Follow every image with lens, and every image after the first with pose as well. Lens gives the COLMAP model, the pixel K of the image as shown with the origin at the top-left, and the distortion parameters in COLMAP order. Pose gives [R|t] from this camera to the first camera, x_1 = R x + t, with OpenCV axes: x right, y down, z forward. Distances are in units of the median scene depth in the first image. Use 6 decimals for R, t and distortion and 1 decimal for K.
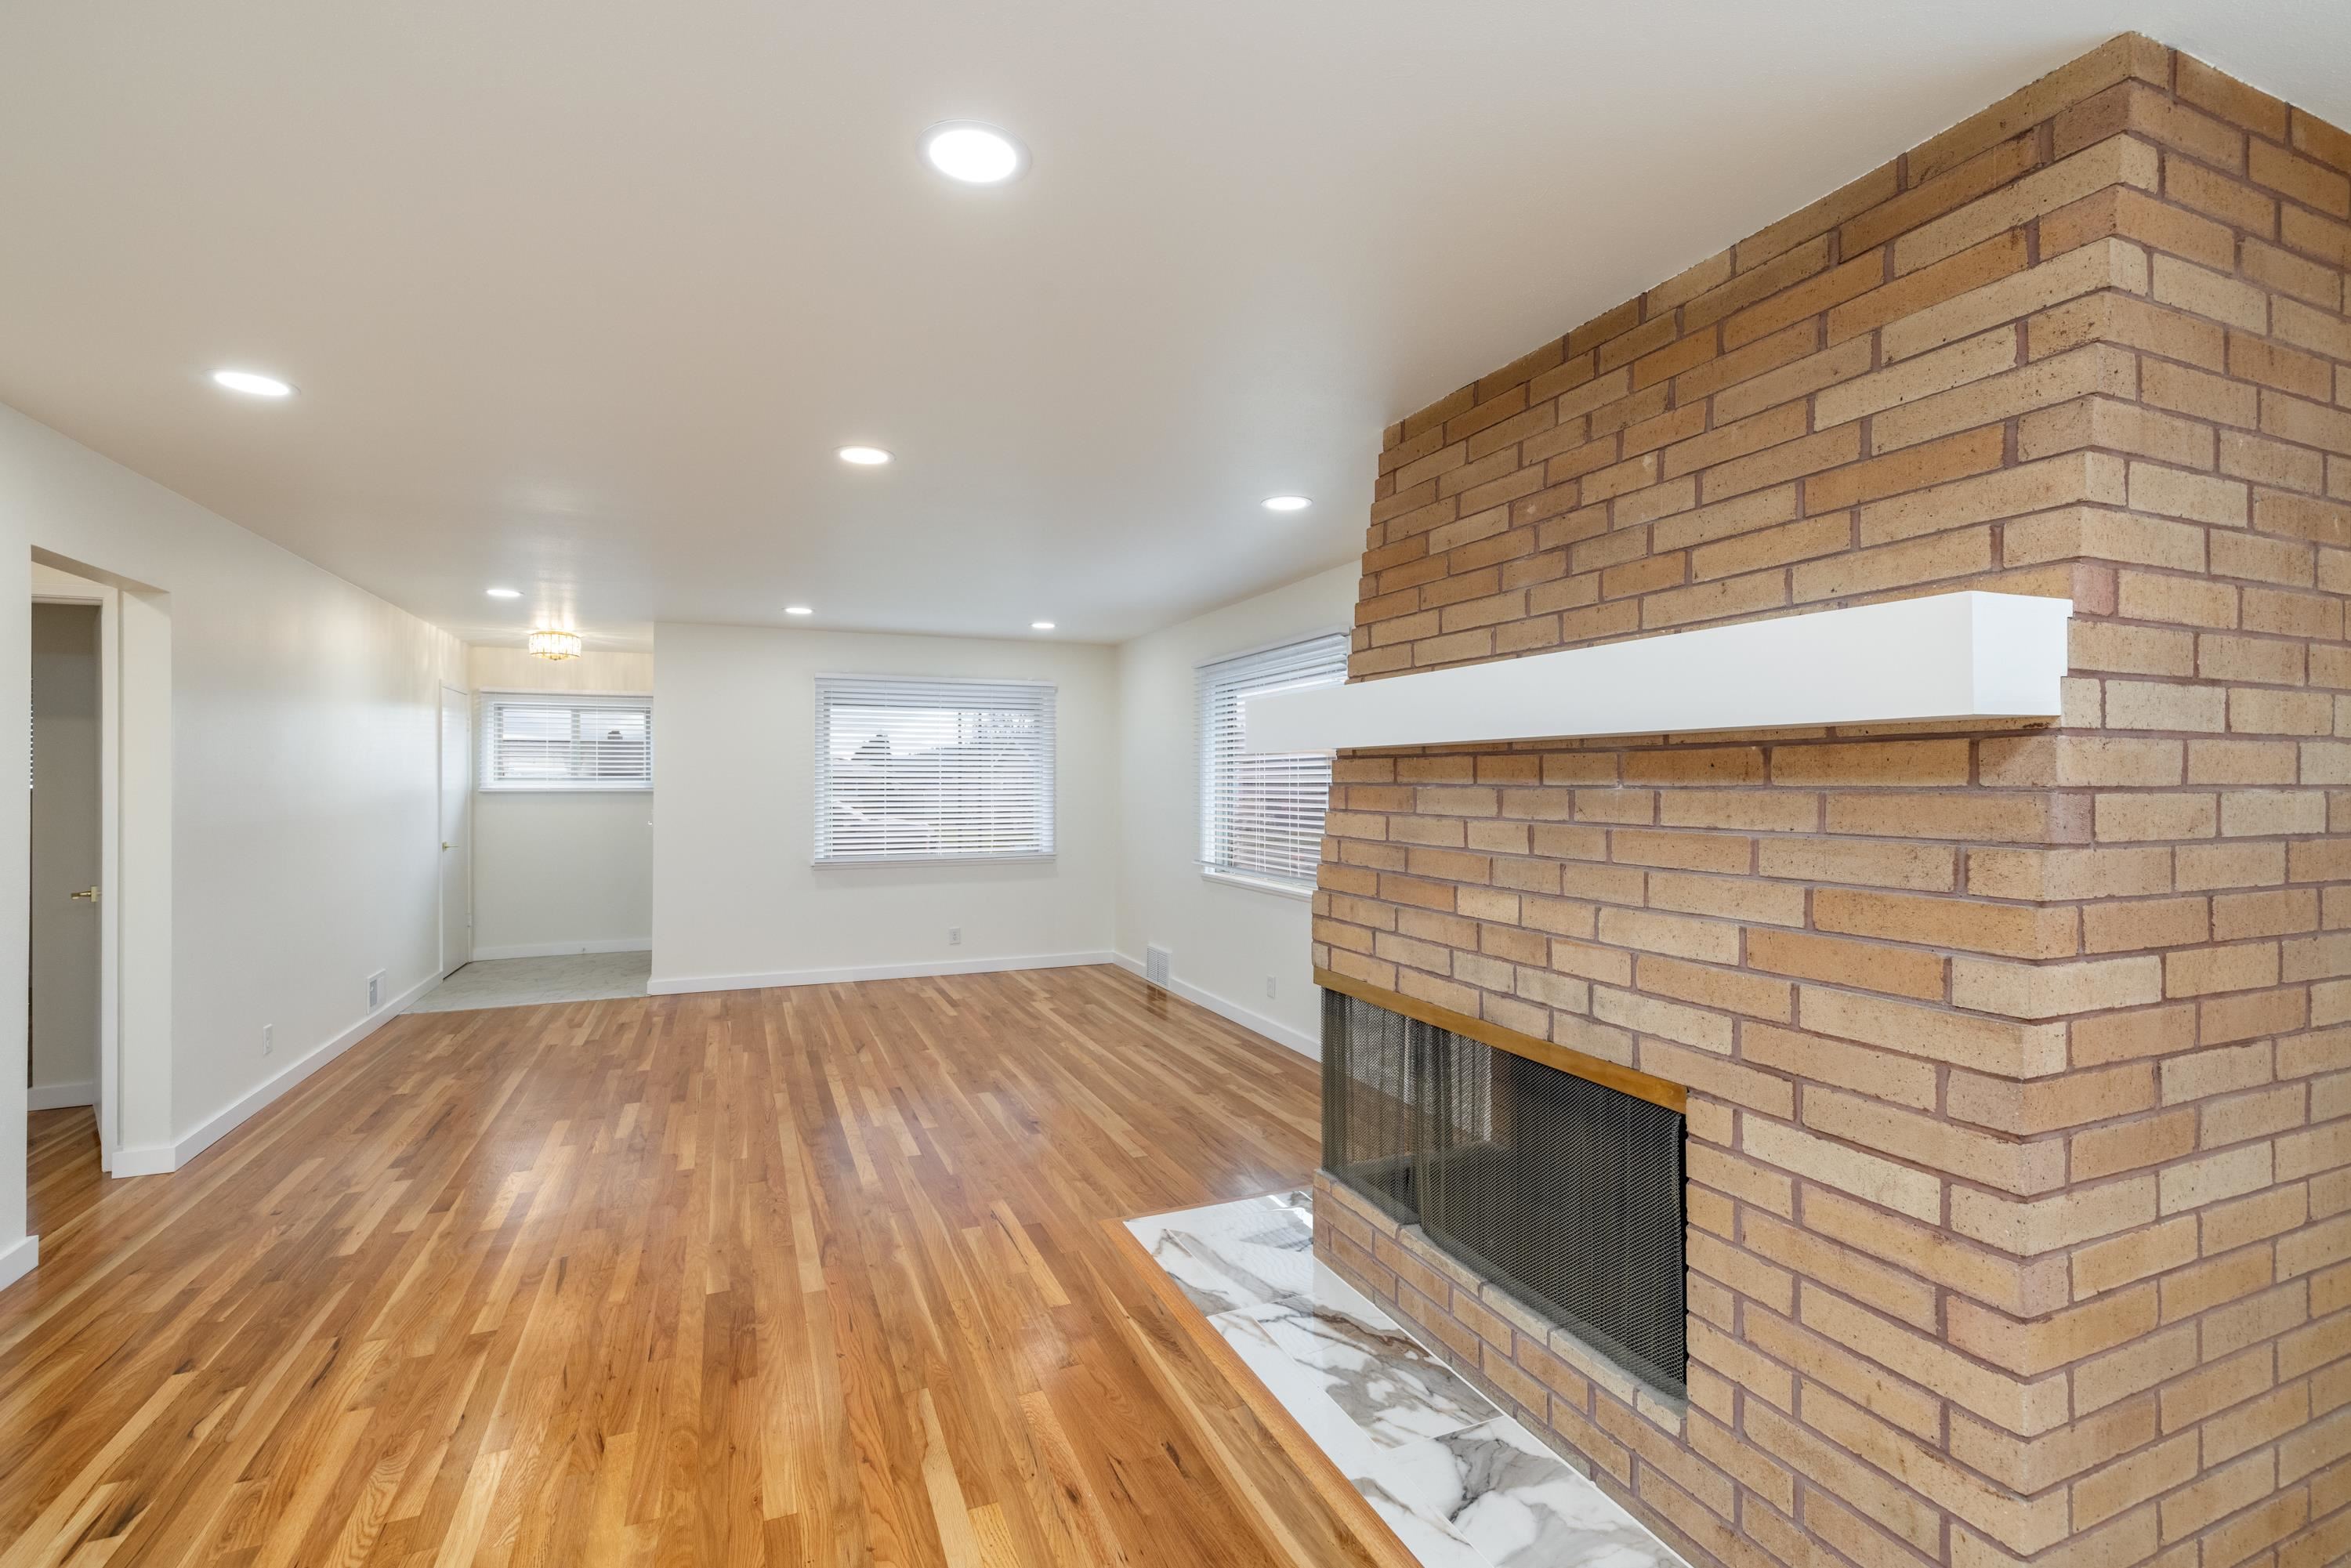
lens RADIAL K [[986.3, 0, 1198.2], [0, 986.3, 776.4], [0, 0, 1]] dist [0.002629, 0.000250]
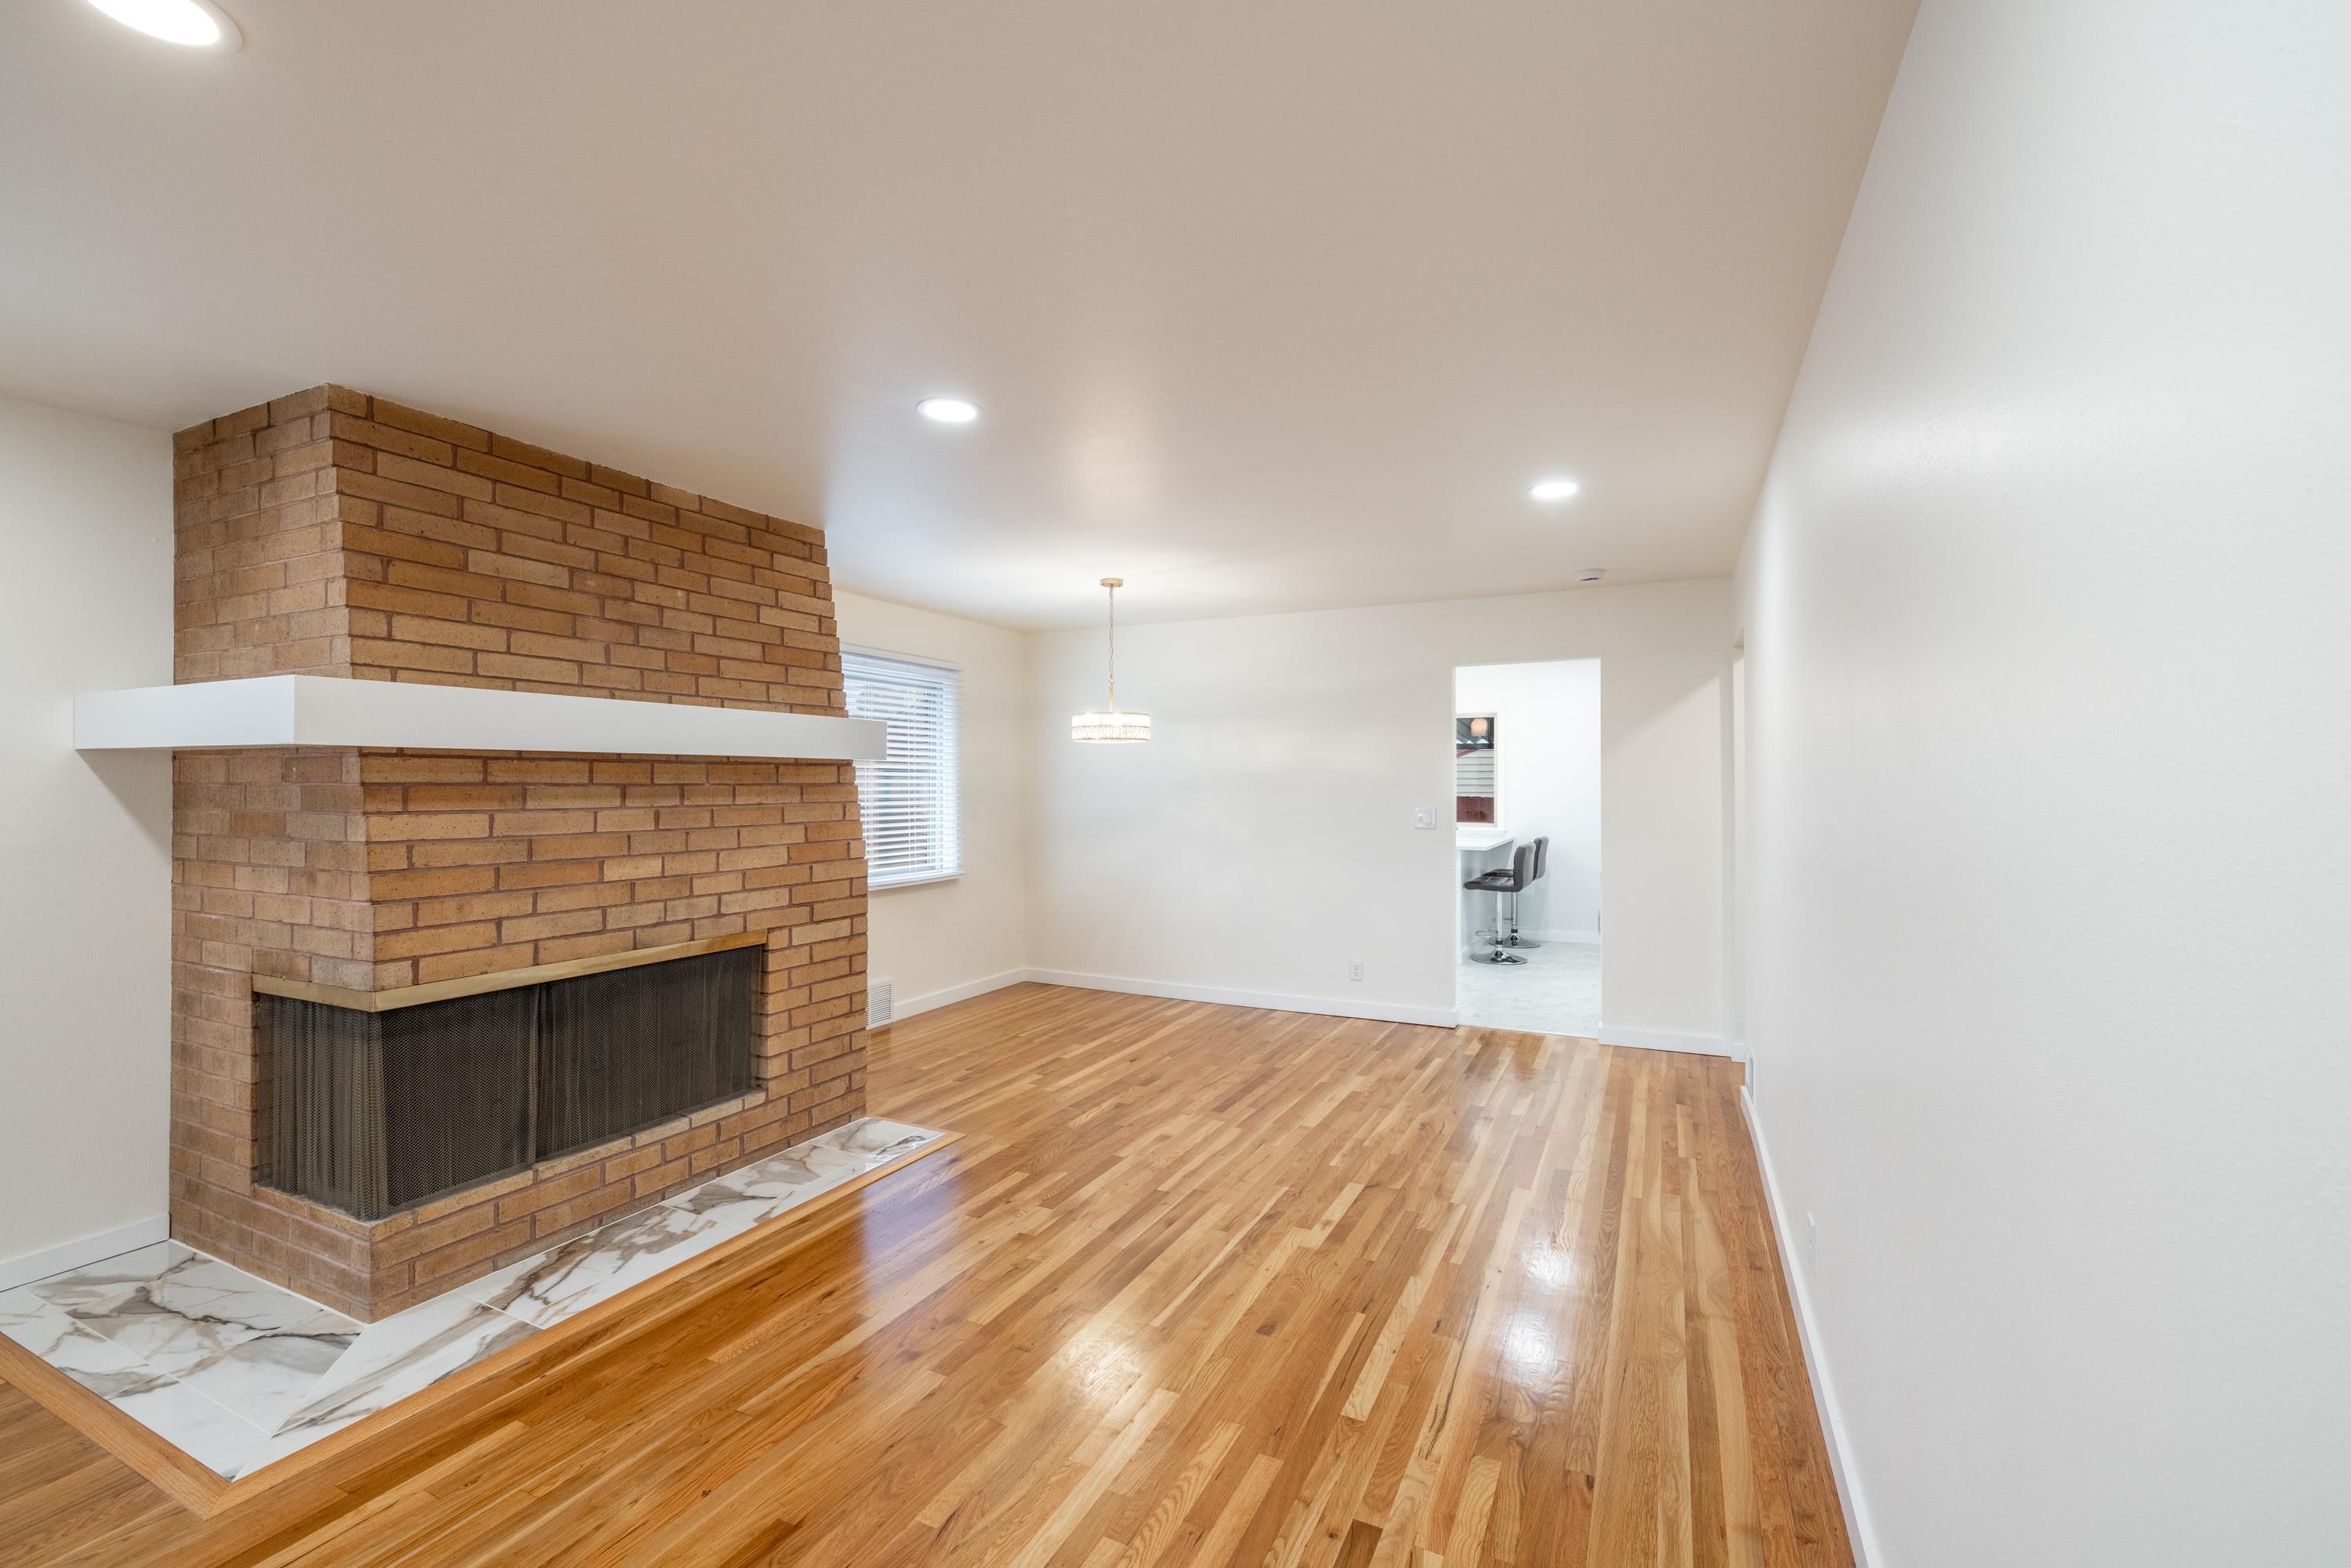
lens RADIAL K [[986.3, 0, 1185.8], [0, 986.3, 776.8], [0, 0, 1]] dist [0.002629, 0.000250]
pose [[-0.626075, -0.001151, 0.779762, -1.456882], [-0.004849, 0.999985, -0.002417, -0.002563], [-0.779748, -0.005295, -0.626072, 1.412885]]
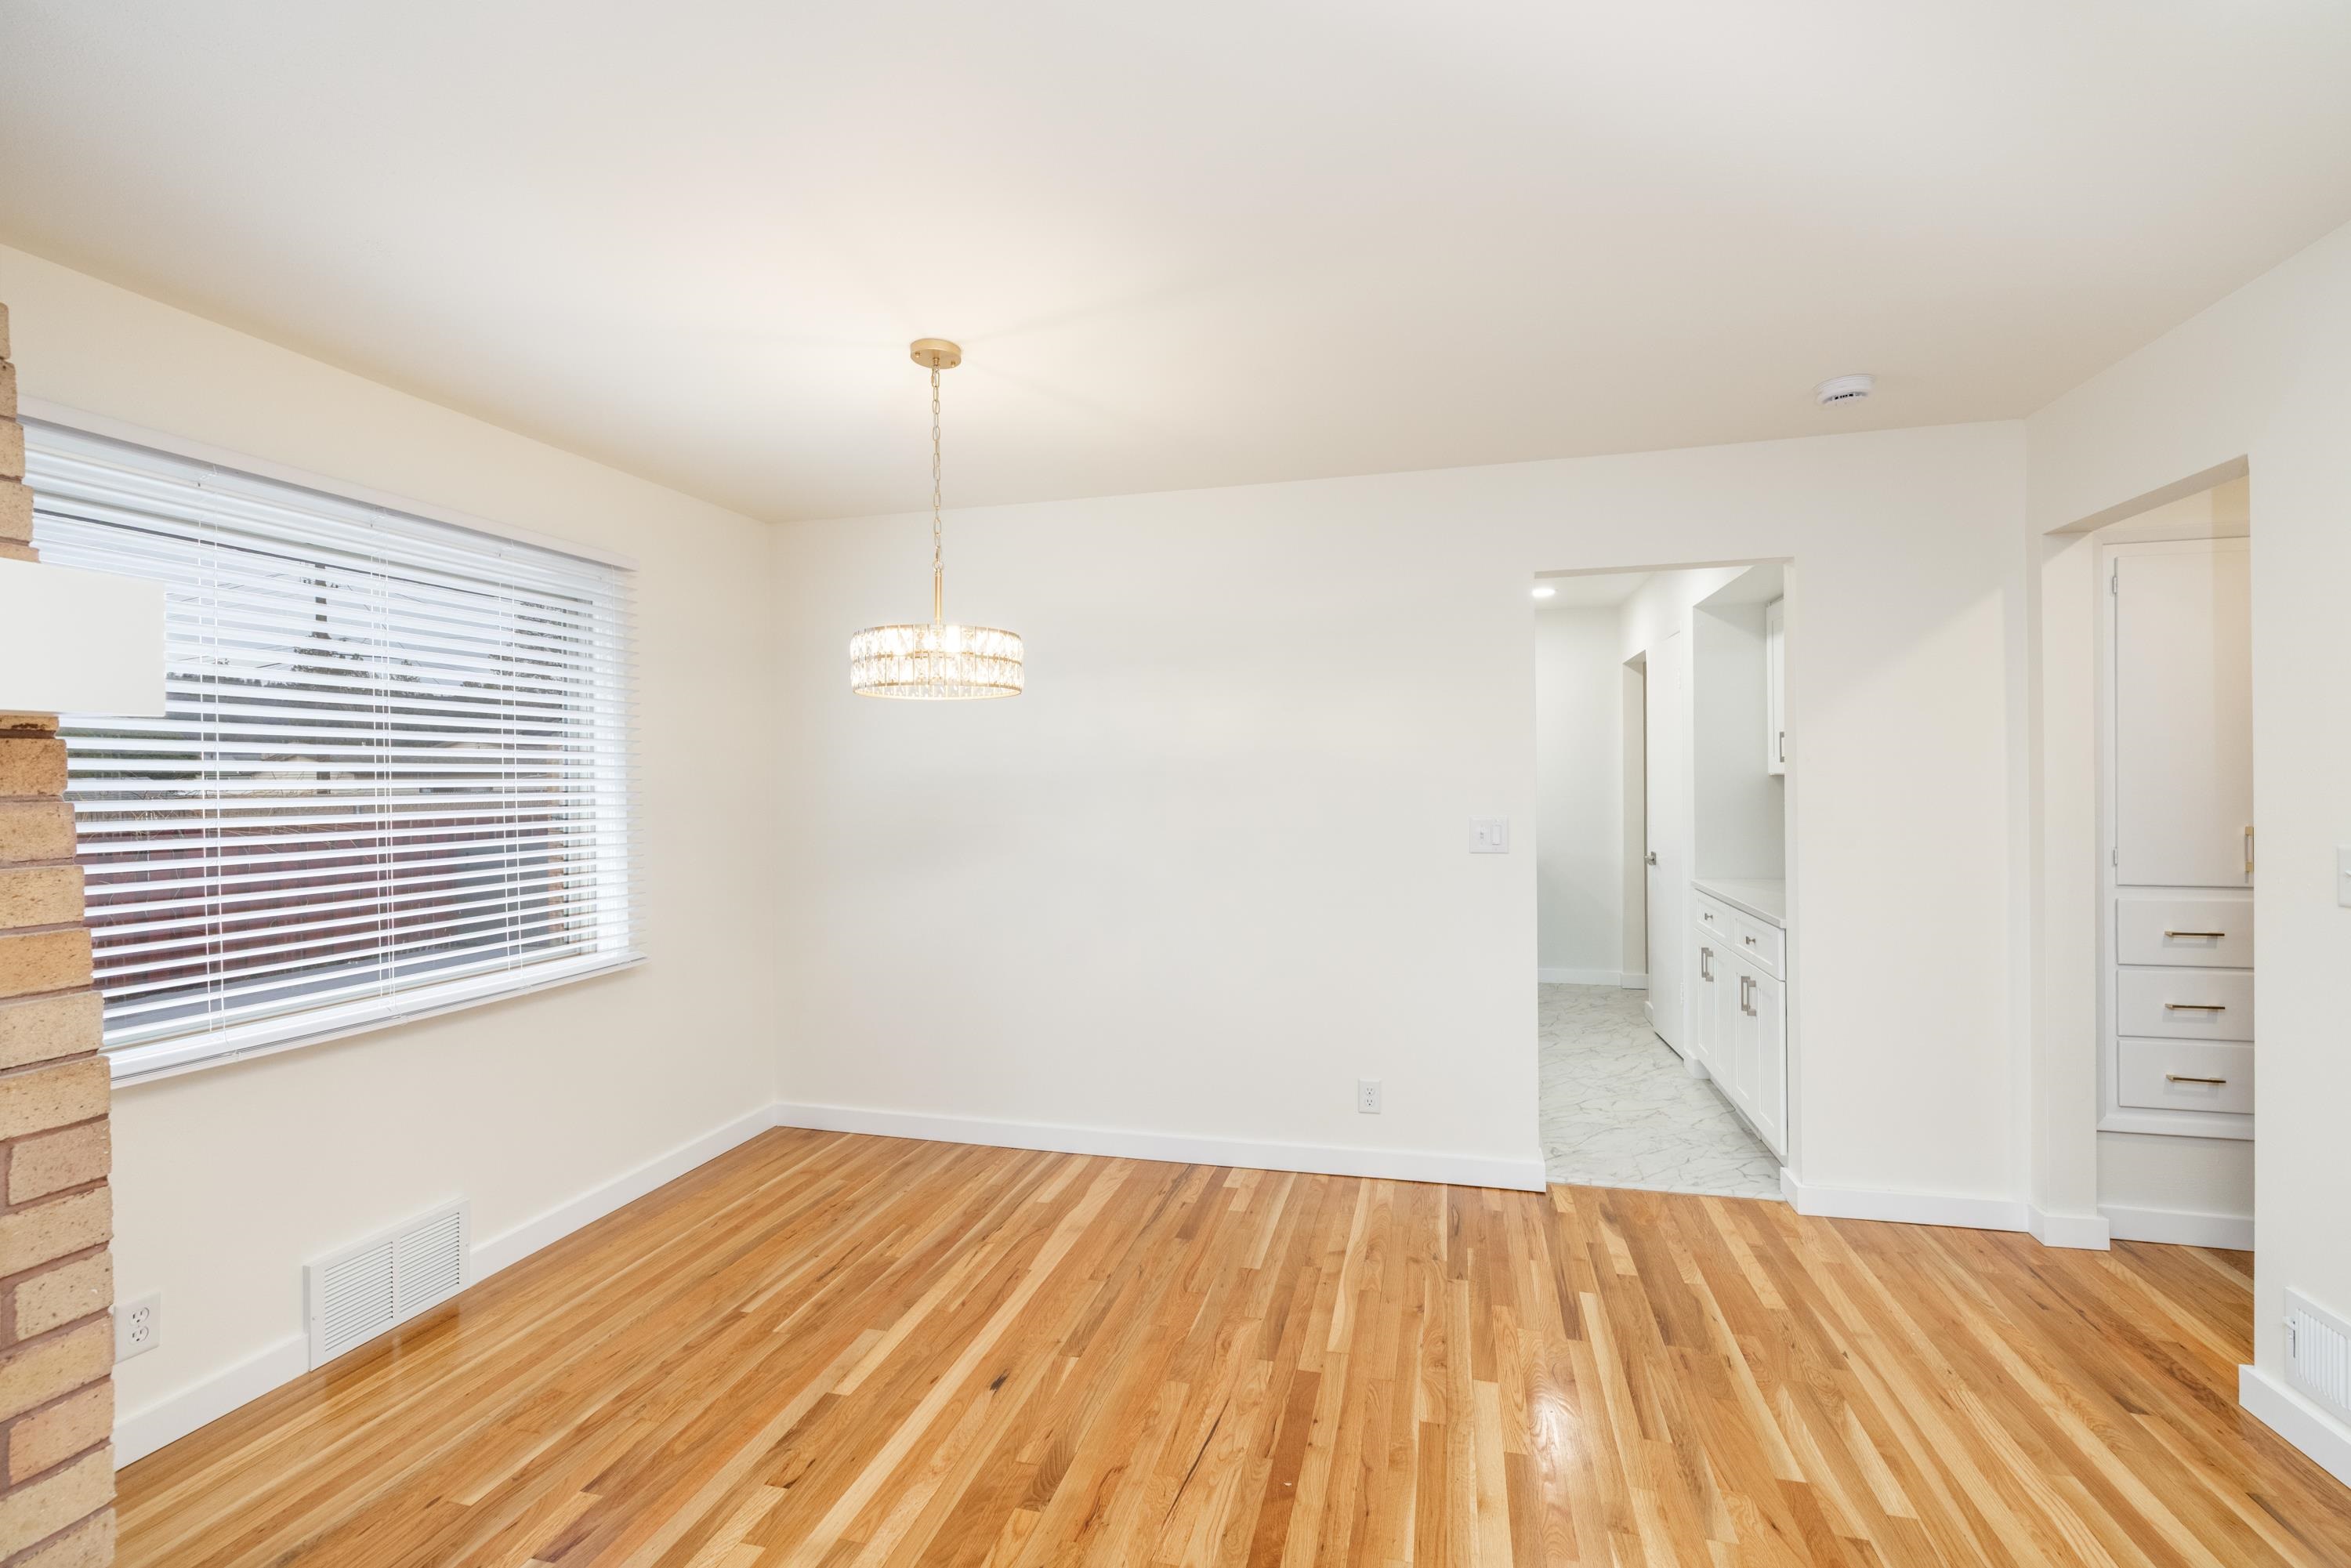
lens RADIAL K [[986.3, 0, 1199.1], [0, 986.3, 777.2], [0, 0, 1]] dist [0.002629, 0.000250]
pose [[-0.774166, 0.000112, 0.632983, -0.346977], [0.005432, 0.999964, 0.006467, -0.004006], [-0.632960, 0.008445, -0.774139, 0.693683]]
